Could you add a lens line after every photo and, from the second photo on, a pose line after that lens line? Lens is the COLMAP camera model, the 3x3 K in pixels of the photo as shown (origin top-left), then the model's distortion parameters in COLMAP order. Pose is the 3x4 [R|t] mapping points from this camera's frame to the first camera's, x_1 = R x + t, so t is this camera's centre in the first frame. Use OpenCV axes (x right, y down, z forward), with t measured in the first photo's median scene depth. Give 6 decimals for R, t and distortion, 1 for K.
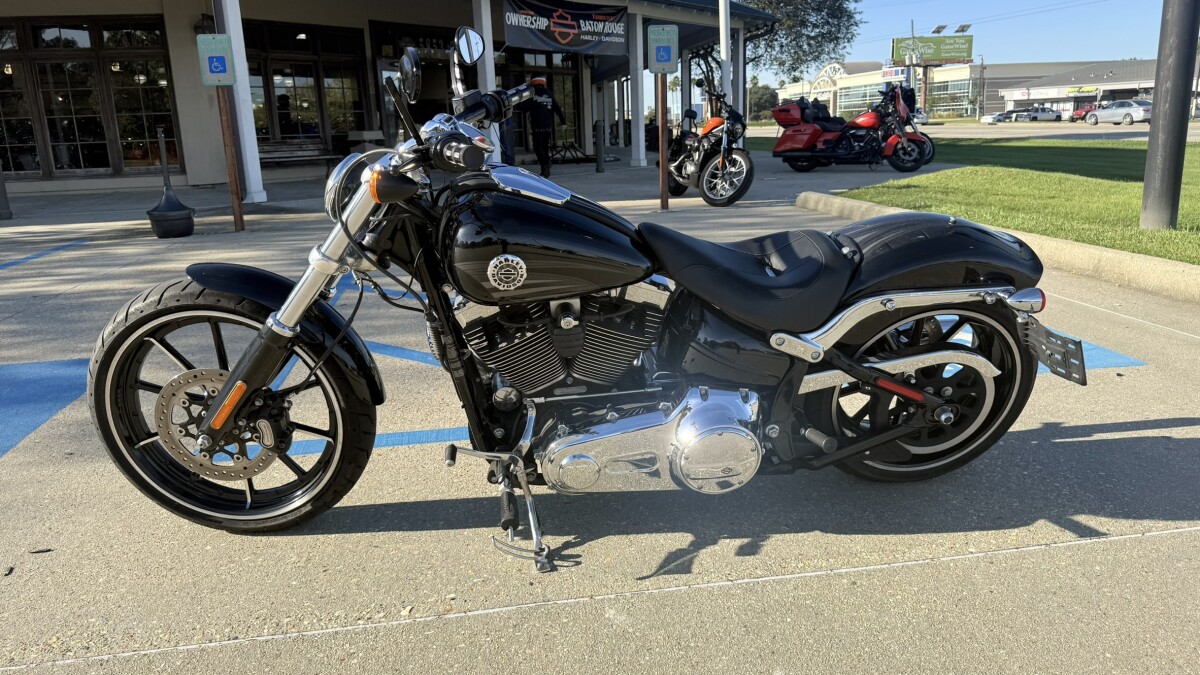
lens RADIAL K [[835.8, 0, 601.6], [0, 835.8, 330.6], [0, 0, 1]] dist [0.091920, -0.145922]
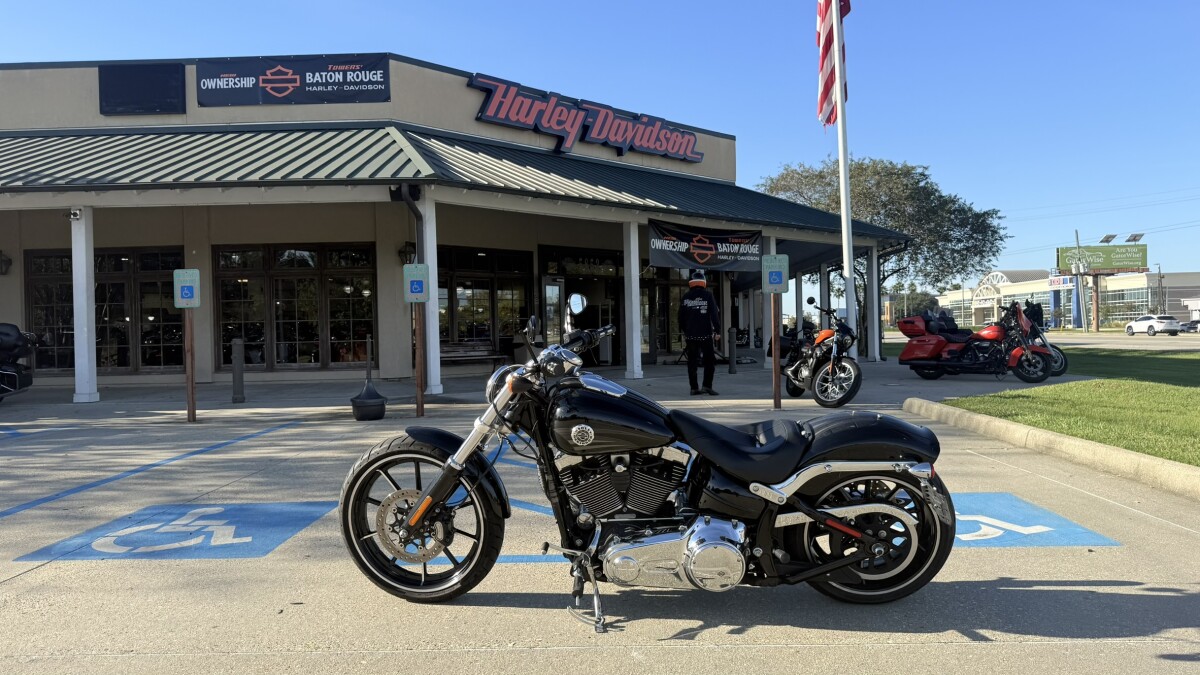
lens RADIAL K [[835.8, 0, 601.6], [0, 835.8, 330.6], [0, 0, 1]] dist [0.091920, -0.145922]
pose [[0.983365, 0.013387, -0.181145, 0.095983], [-0.055220, 0.972111, -0.227927, 0.045651], [0.173041, 0.234138, 0.956680, -0.282235]]
